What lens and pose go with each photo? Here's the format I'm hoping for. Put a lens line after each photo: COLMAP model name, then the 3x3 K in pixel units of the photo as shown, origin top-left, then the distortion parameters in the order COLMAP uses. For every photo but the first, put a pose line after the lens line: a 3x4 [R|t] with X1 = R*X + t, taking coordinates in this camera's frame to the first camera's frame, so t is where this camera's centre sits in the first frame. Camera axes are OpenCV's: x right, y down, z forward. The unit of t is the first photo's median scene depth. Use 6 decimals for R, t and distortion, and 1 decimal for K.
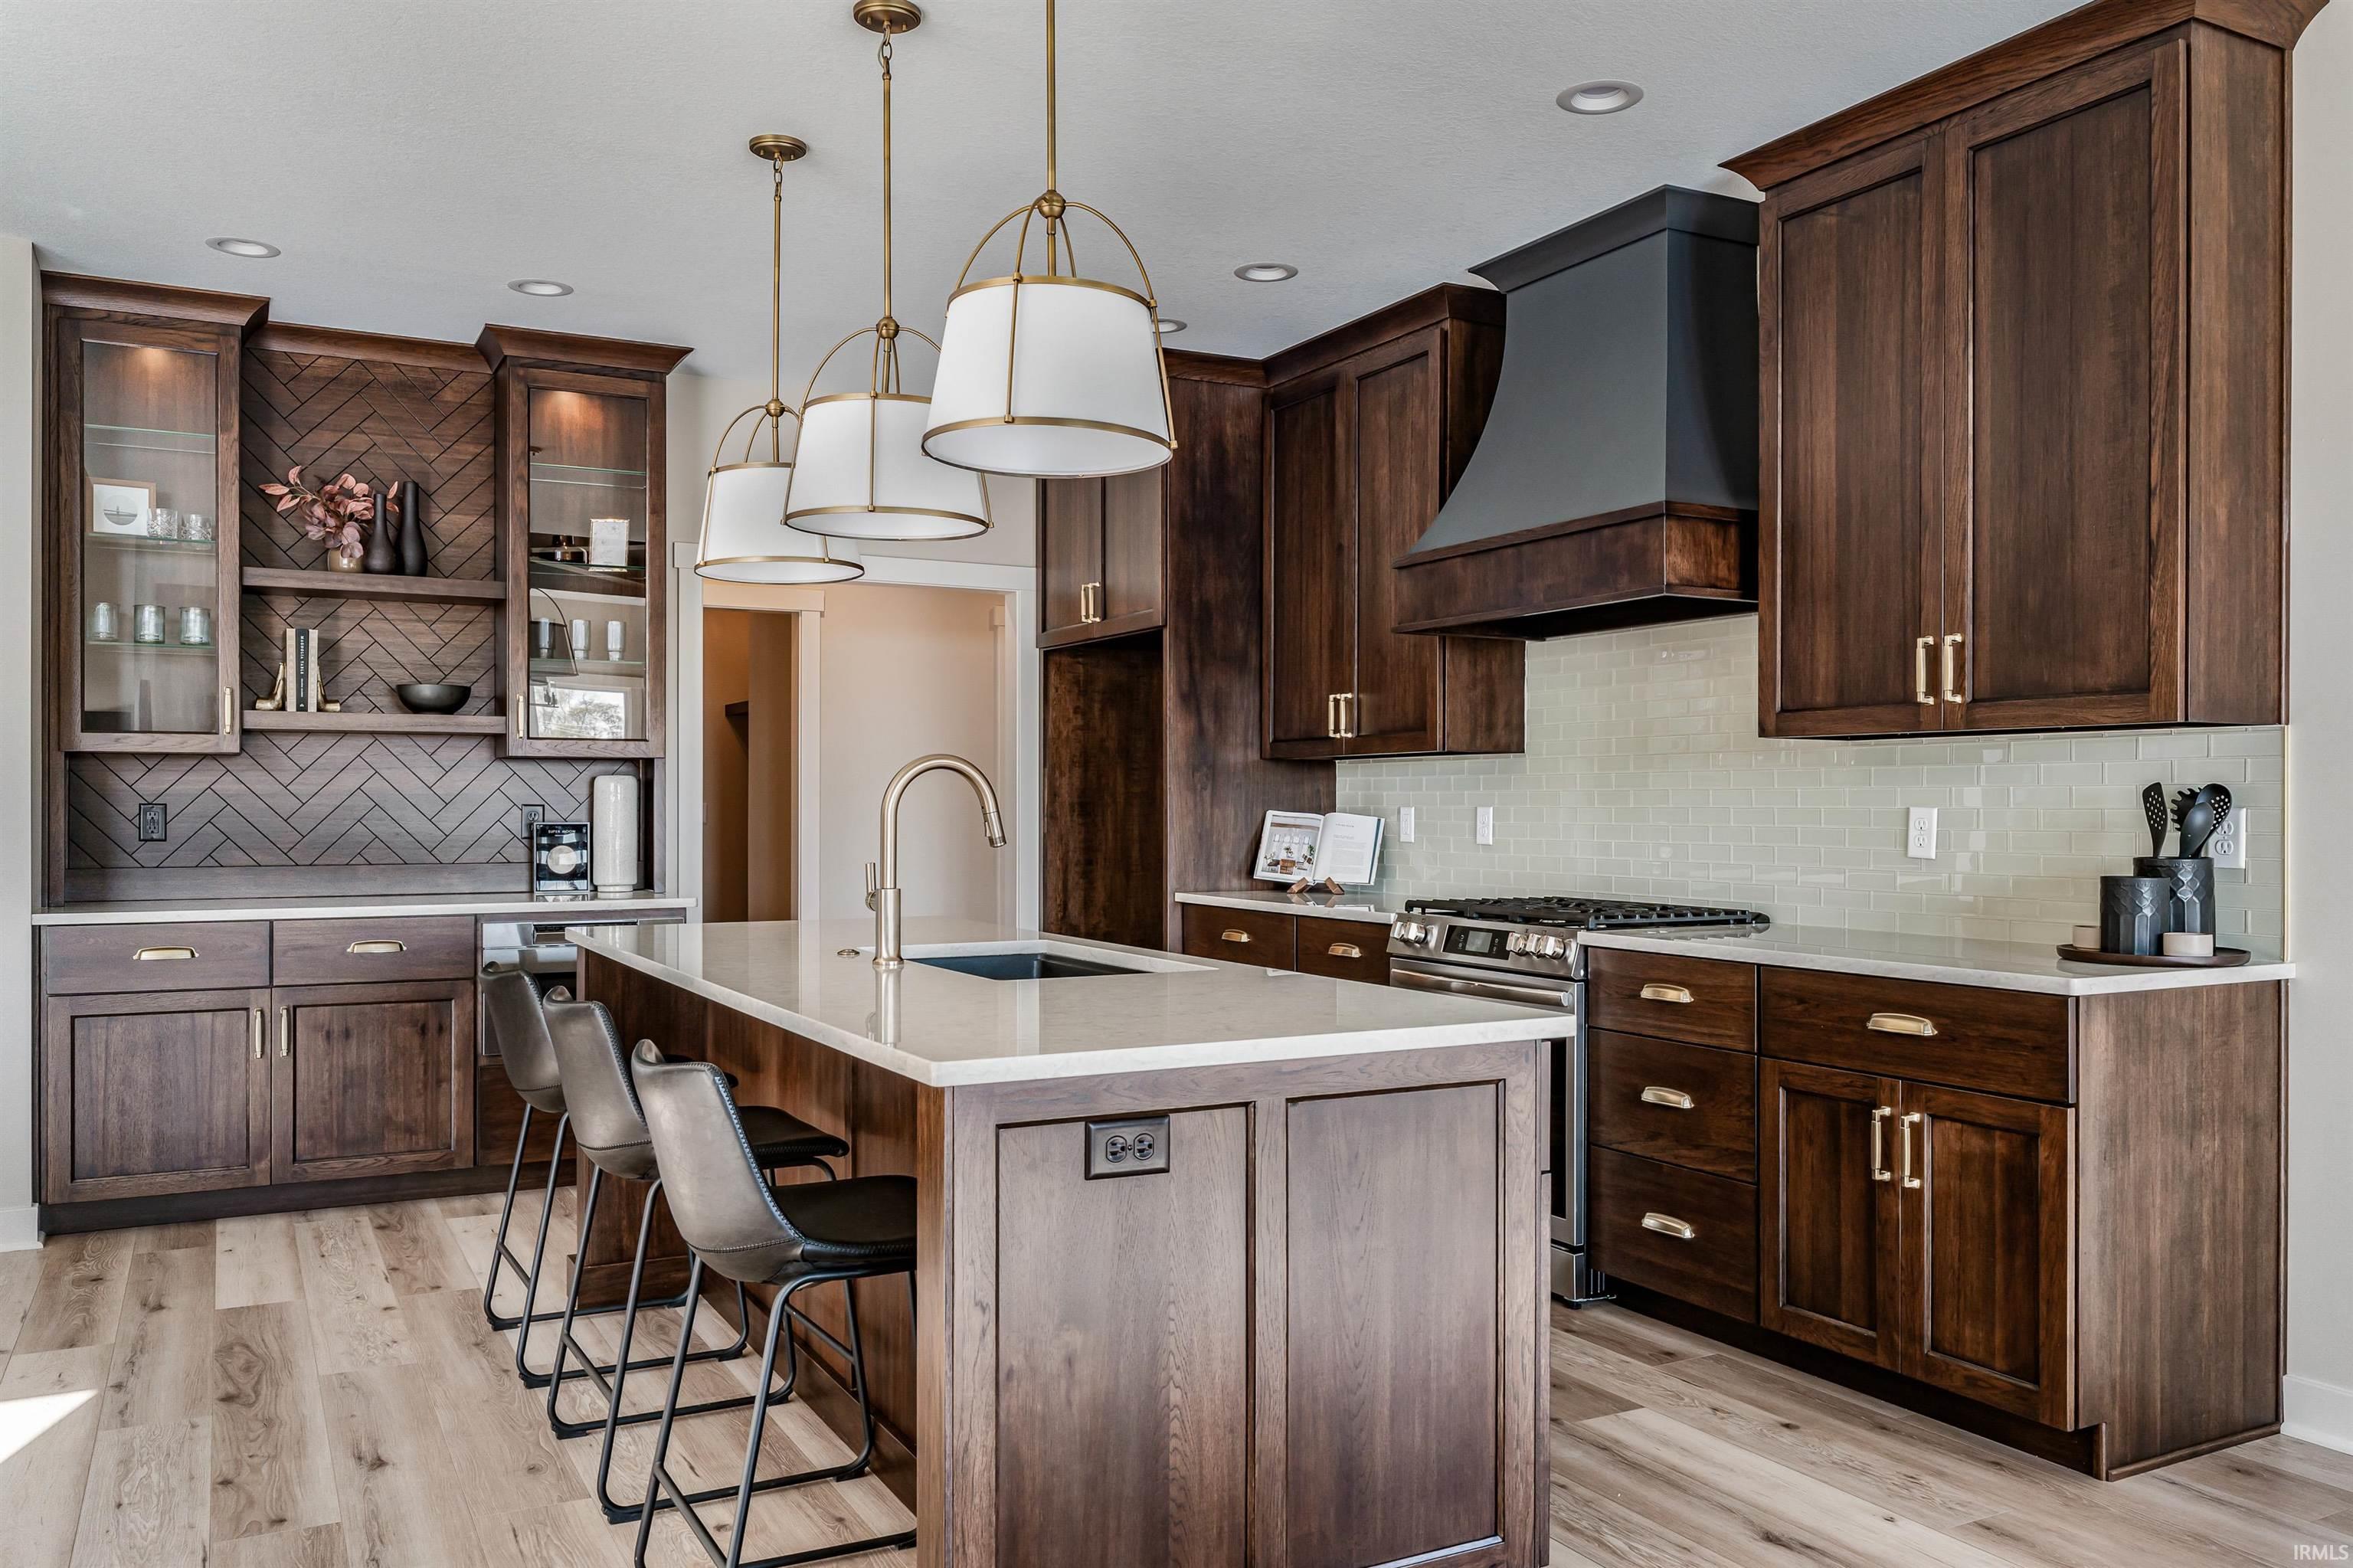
lens RADIAL K [[1791.8, 0, 1176.5], [0, 1791.8, 804.4], [0, 0, 1]] dist [0.008759, 0.001663]
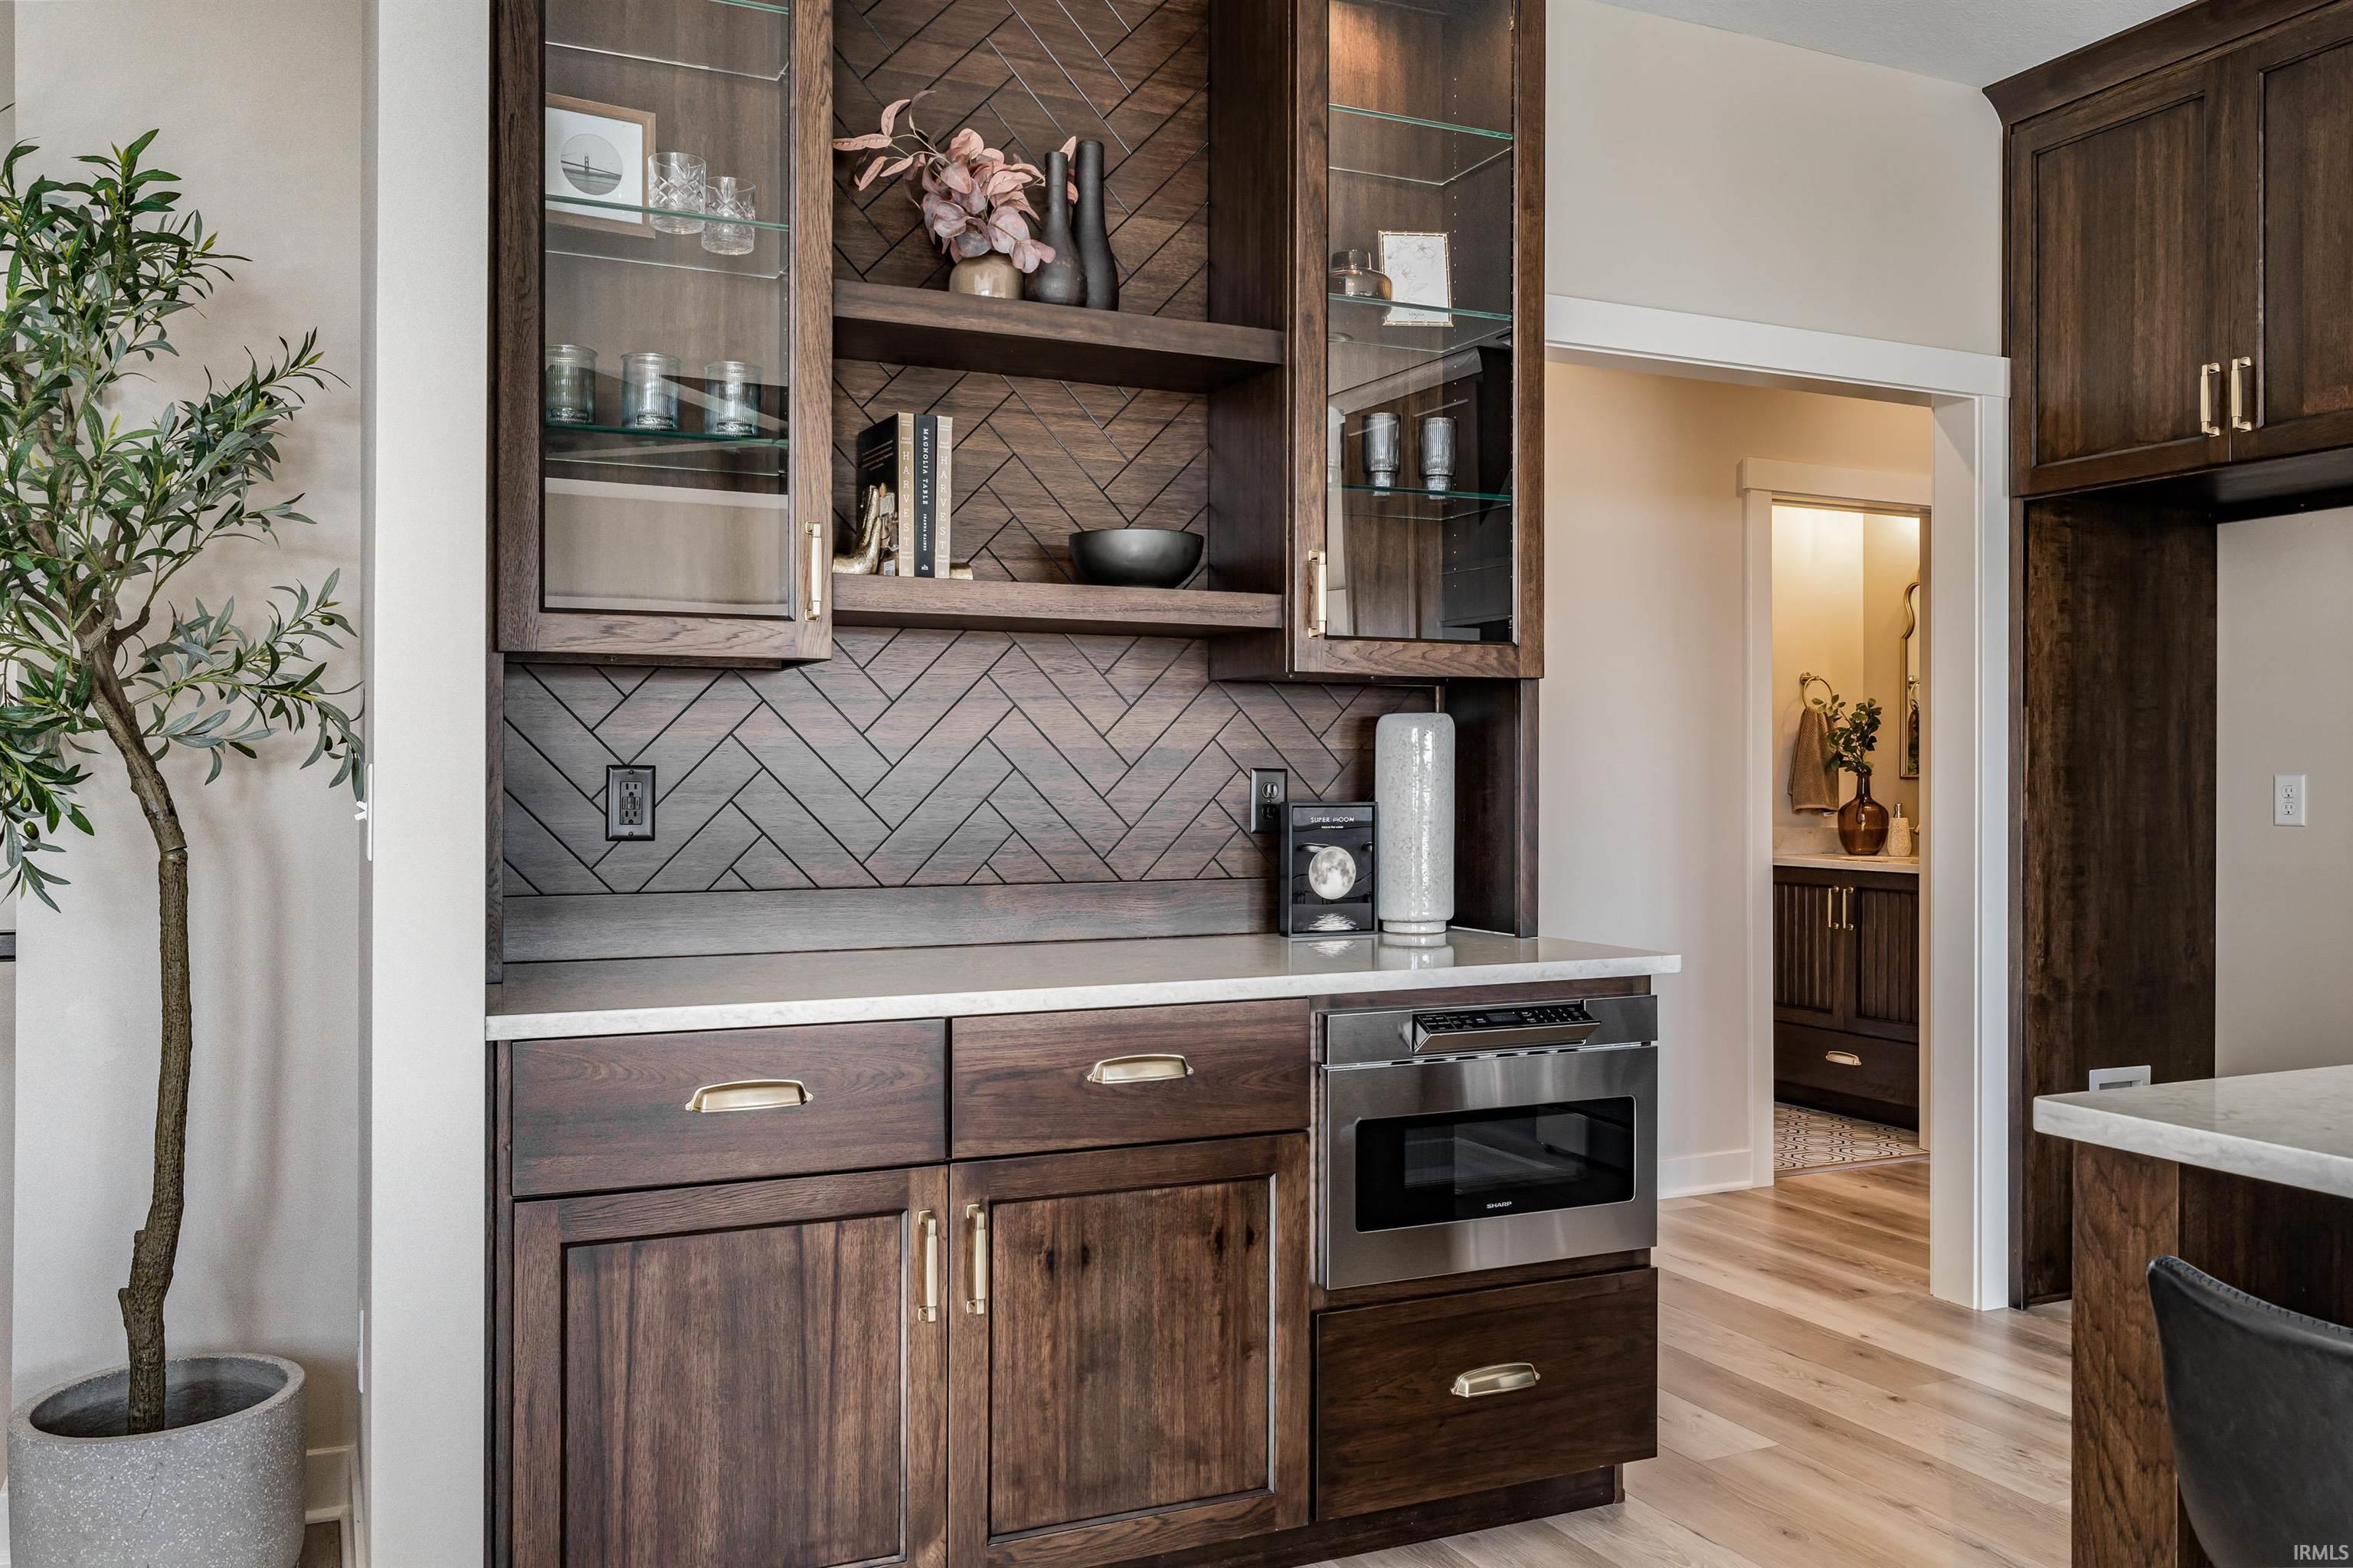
lens RADIAL K [[1861.3, 0, 1177.6], [0, 1861.3, 769.3], [0, 0, 1]] dist [0.014044, 0.005386]
pose [[0.998710, -0.001339, -0.050759, -0.401954], [0.001041, 0.999982, -0.005884, 0.003898], [0.050766, 0.005823, 0.998694, 0.502424]]
